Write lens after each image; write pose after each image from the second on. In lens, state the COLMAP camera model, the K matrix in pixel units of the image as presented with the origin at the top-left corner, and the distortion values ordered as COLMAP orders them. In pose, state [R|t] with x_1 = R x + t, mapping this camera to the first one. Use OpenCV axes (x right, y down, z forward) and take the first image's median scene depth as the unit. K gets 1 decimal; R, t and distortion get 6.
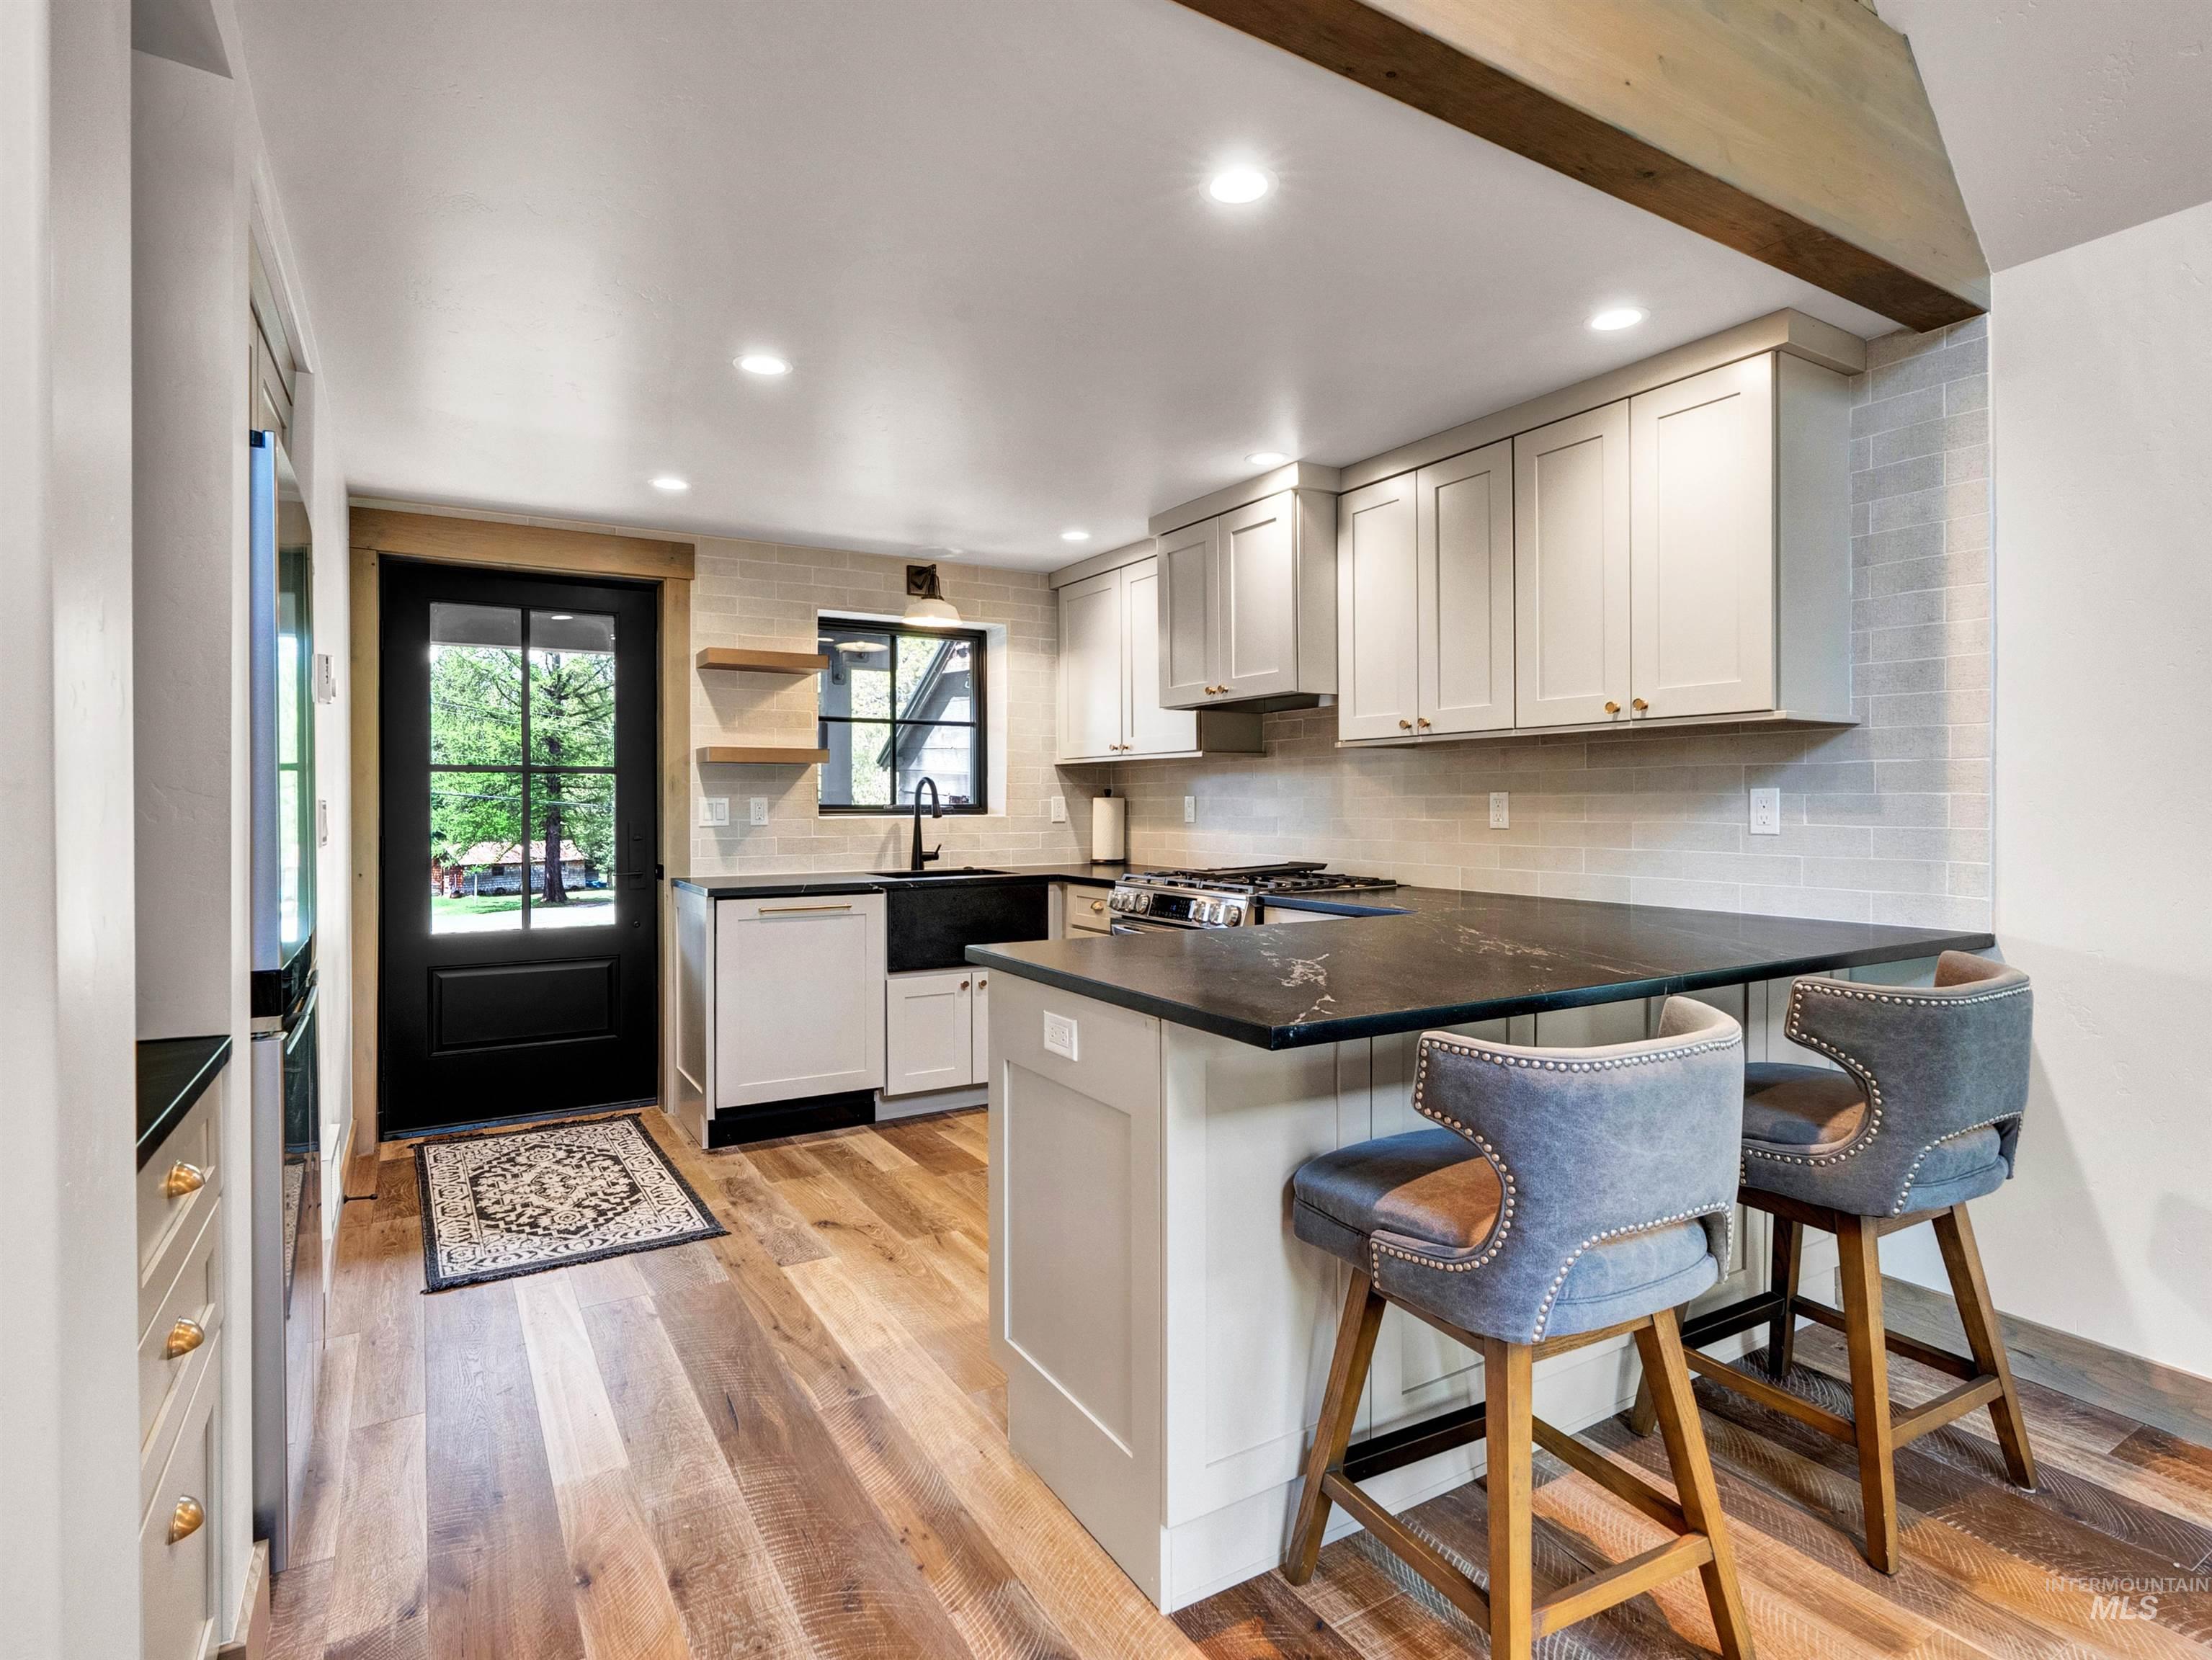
lens RADIAL K [[1131.4, 0, 1104.2], [0, 1131.4, 810.3], [0, 0, 1]] dist [-0.021562, 0.009956]
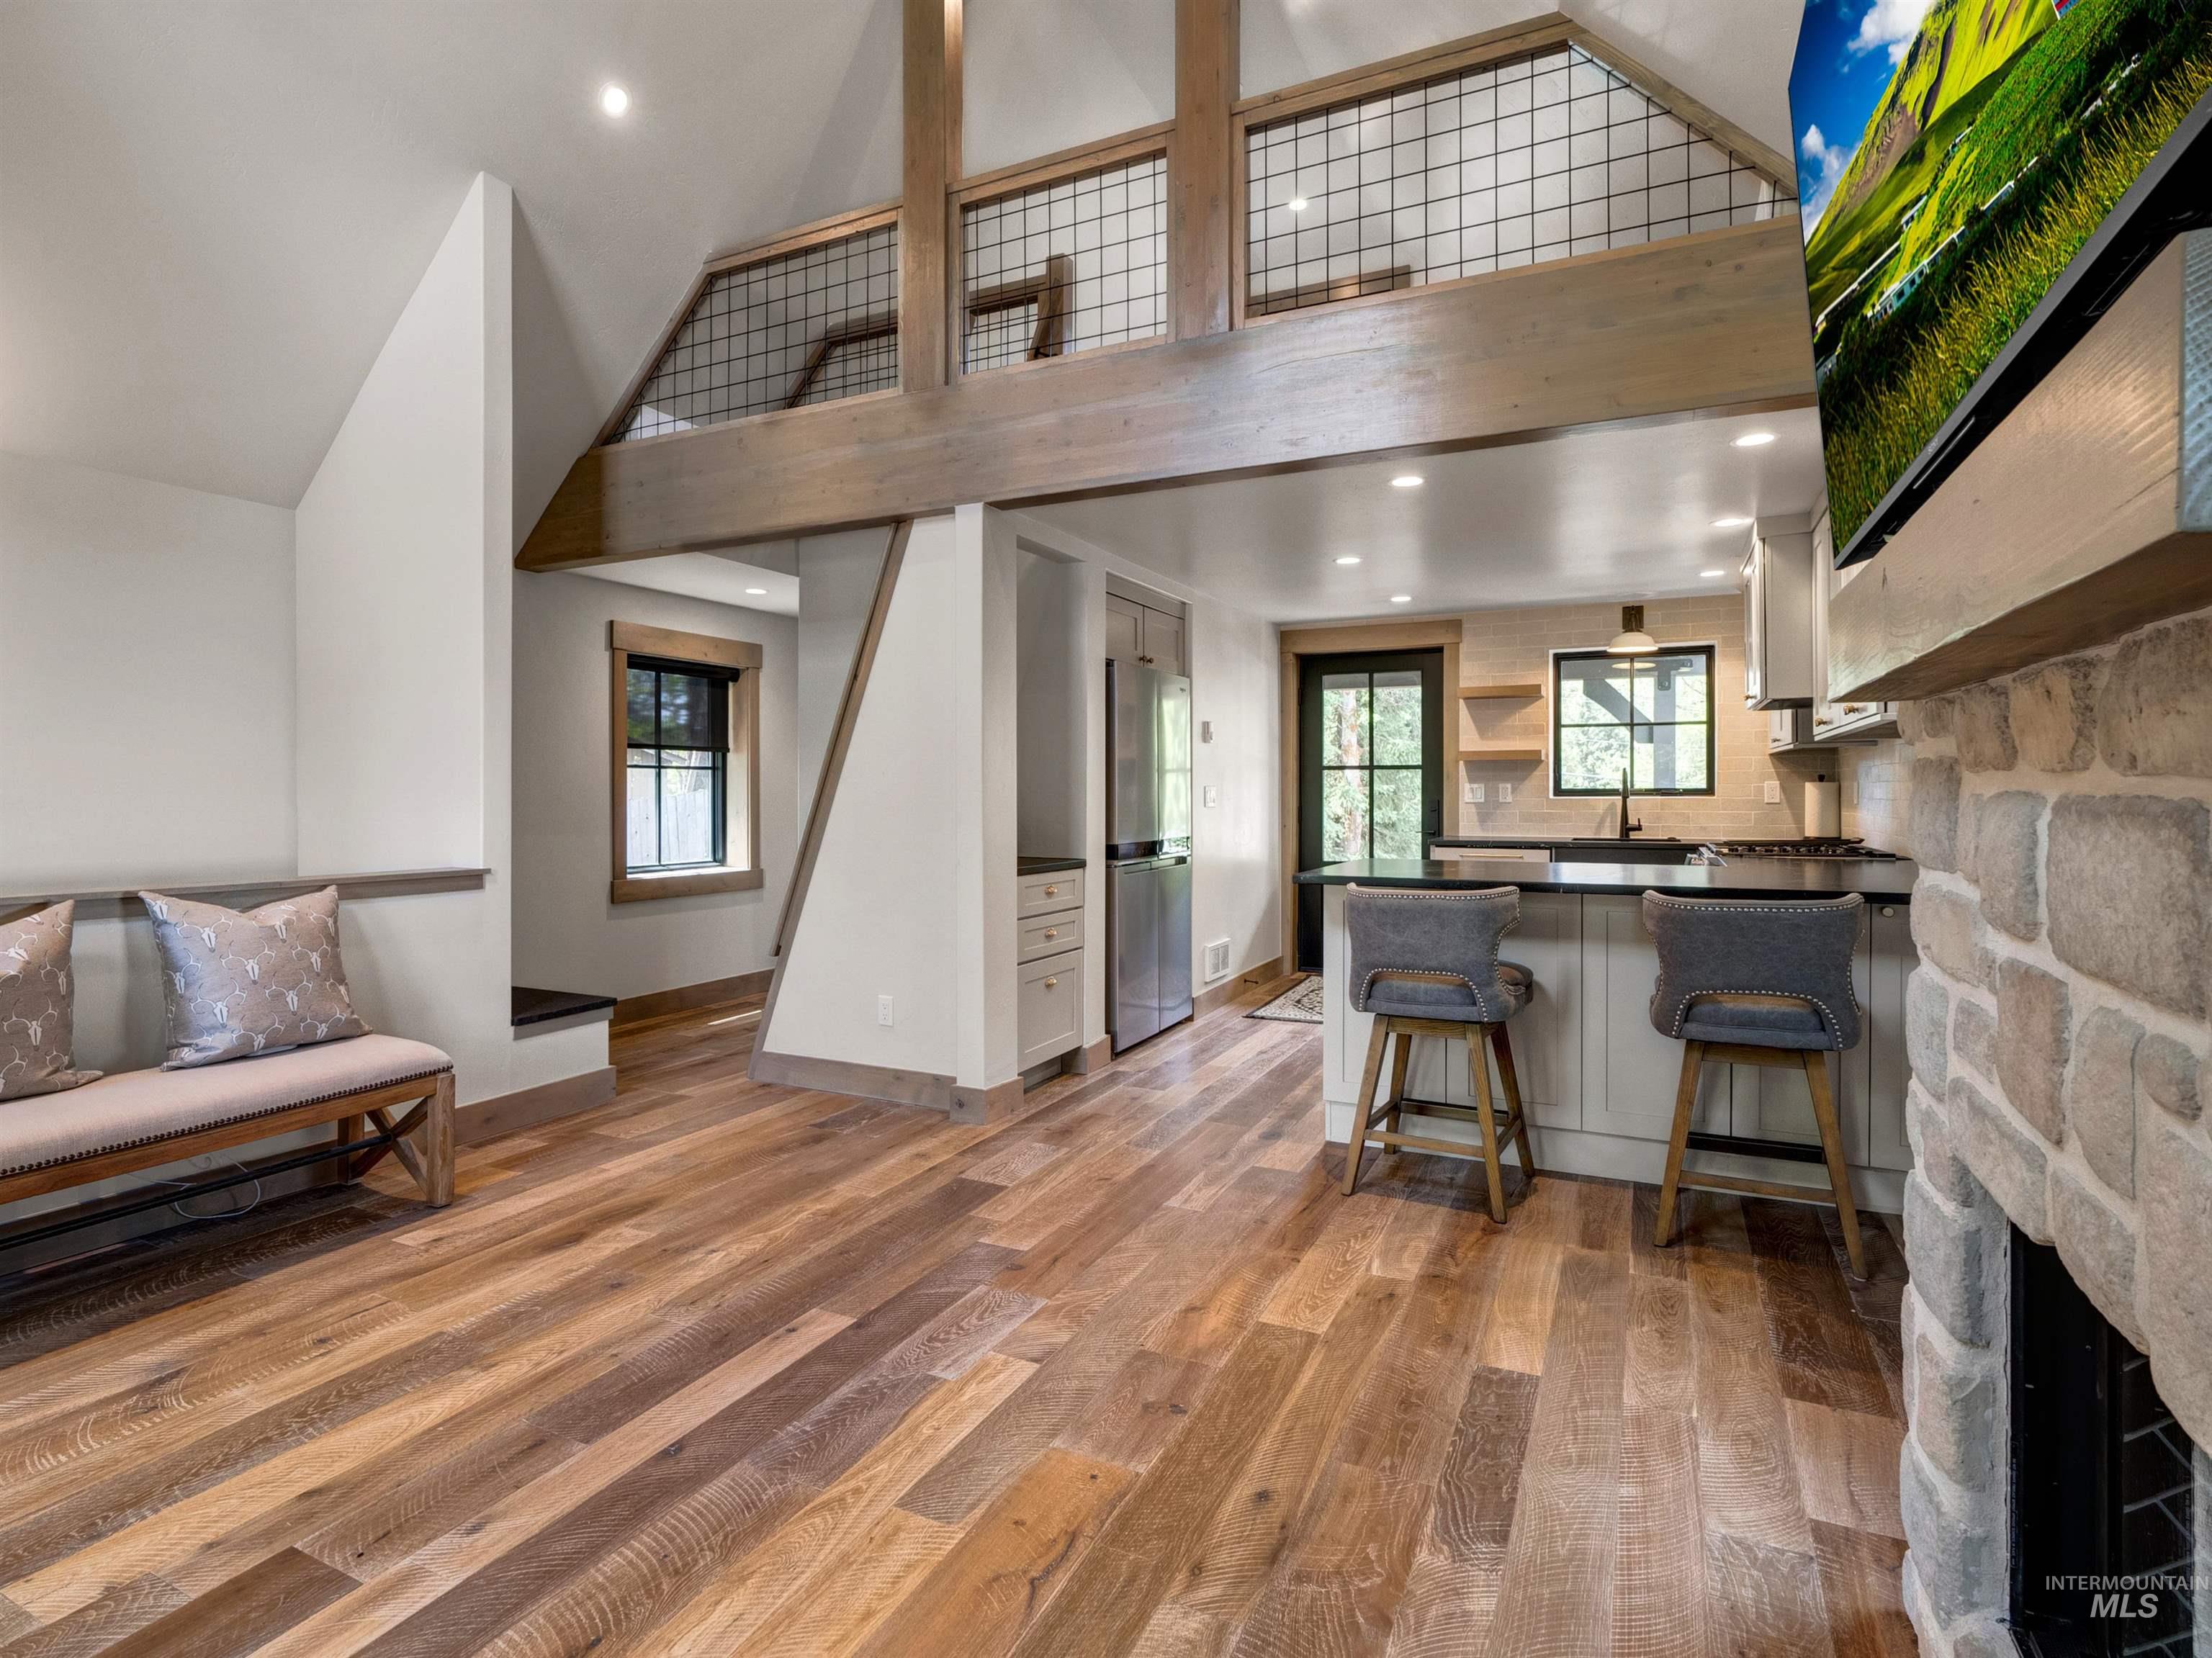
lens RADIAL K [[1120.5, 0, 1105.4], [0, 1120.5, 809.9], [0, 0, 1]] dist [-0.004675, 0.000551]
pose [[0.545542, 0.015245, -0.837945, 0.679665], [-0.004490, 0.999873, 0.015268, 0.003207], [0.838071, -0.004566, 0.545542, -0.248186]]
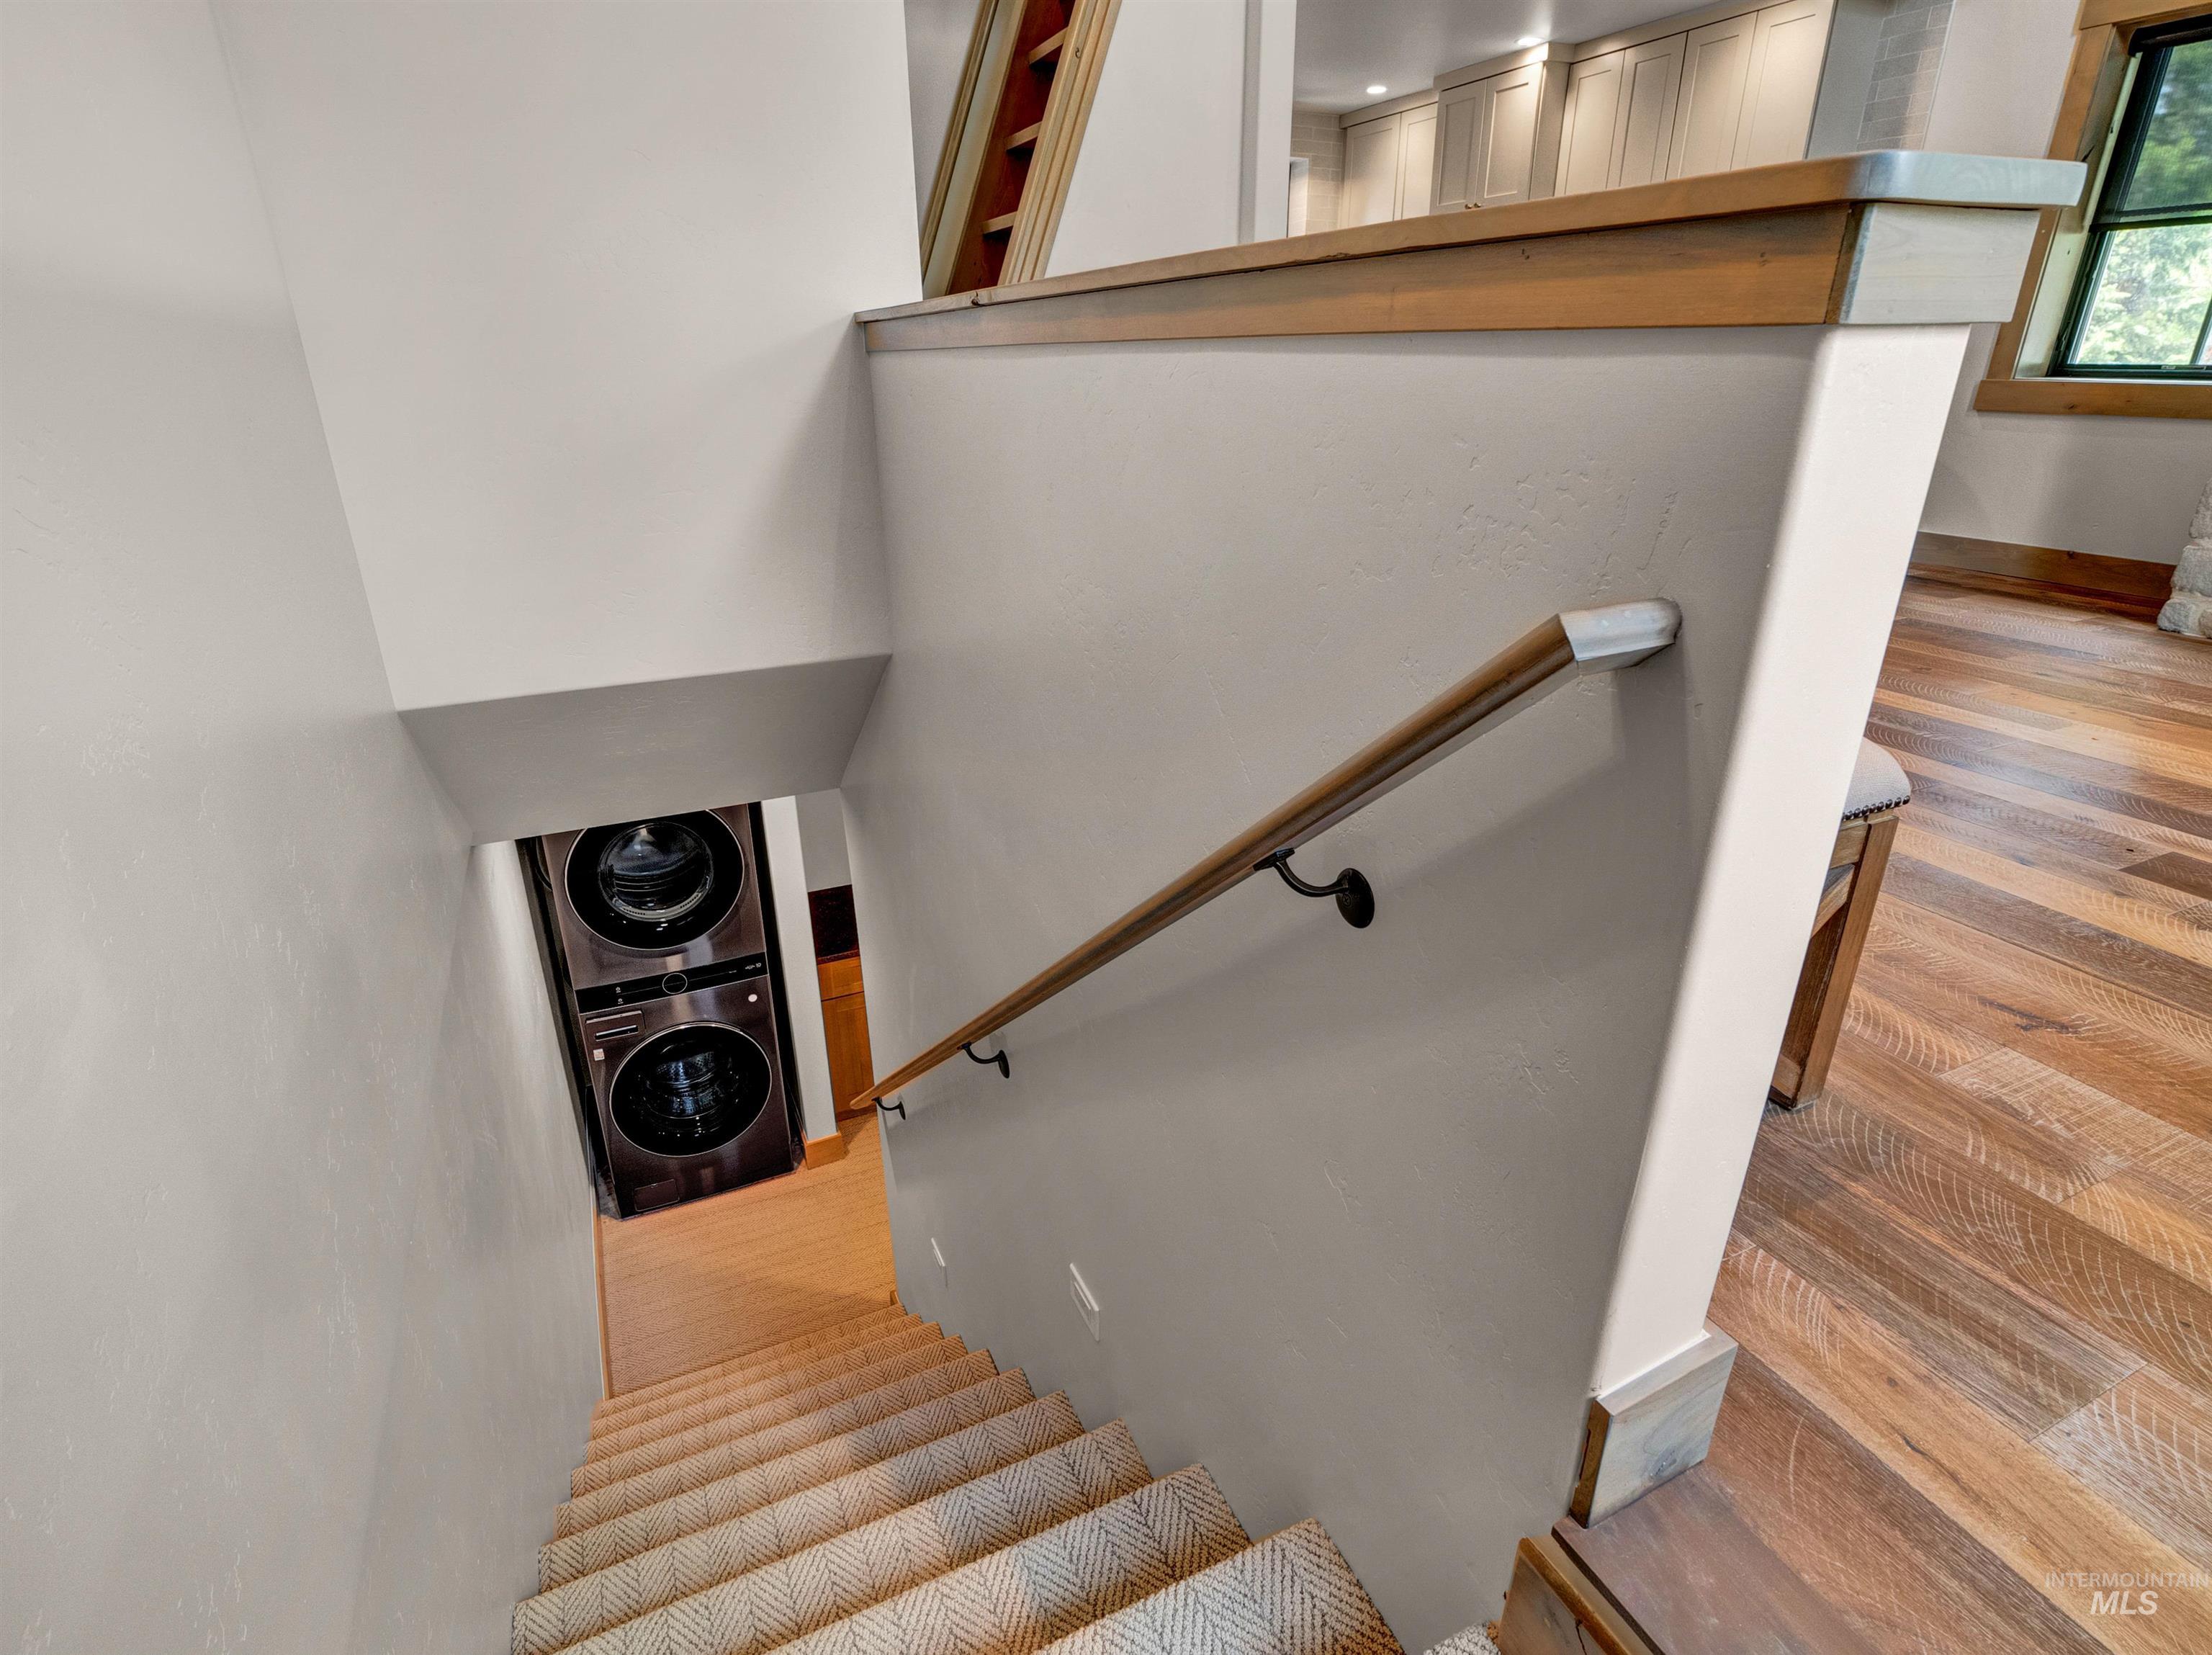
lens RADIAL K [[1120.7, 0, 1105.4], [0, 1120.7, 808.4], [0, 0, 1]] dist [-0.004675, 0.000551]
pose [[0.994781, 0.029003, -0.097822, -0.216467], [0.009432, 0.928503, 0.371206, 0.083417], [0.101595, -0.370191, 0.923384, -0.748995]]
